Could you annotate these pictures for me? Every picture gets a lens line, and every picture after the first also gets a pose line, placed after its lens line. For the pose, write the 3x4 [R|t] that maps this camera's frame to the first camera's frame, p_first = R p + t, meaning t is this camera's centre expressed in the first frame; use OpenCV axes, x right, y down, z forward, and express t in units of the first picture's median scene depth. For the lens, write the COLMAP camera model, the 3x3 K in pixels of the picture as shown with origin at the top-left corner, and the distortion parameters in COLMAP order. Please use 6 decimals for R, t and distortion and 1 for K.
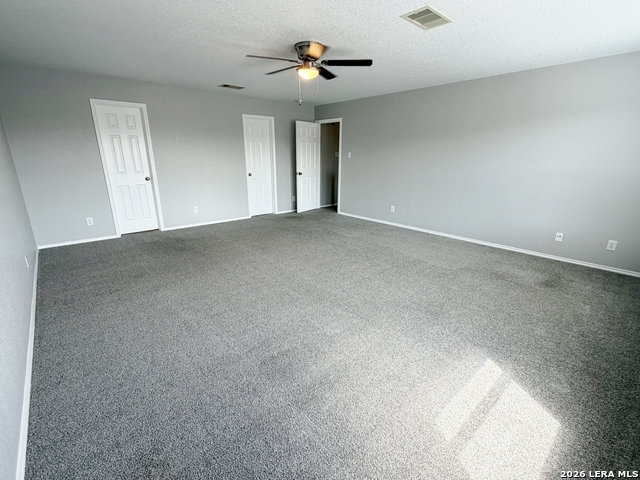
lens RADIAL K [[294.0, 0, 318.7], [0, 294.0, 240.0], [0, 0, 1]] dist [-0.001021, -0.000062]
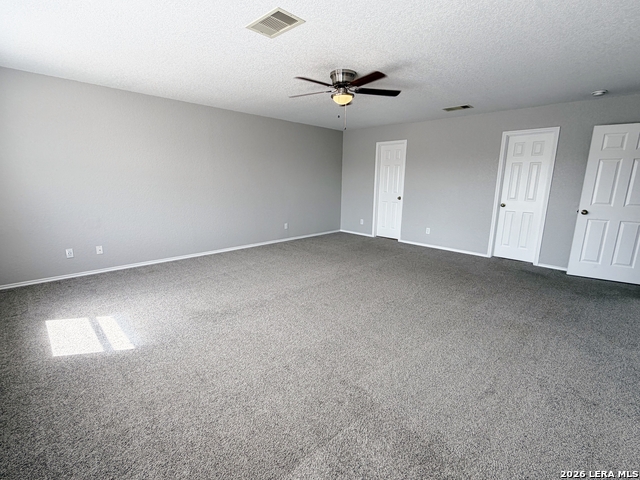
lens RADIAL K [[294.0, 0, 317.4], [0, 294.0, 240.5], [0, 0, 1]] dist [-0.001021, -0.000062]
pose [[0.068988, 0.202685, -0.976811, 0.624059], [-0.289775, 0.940999, 0.174789, -0.150057], [0.954605, 0.270997, 0.123651, 0.536341]]
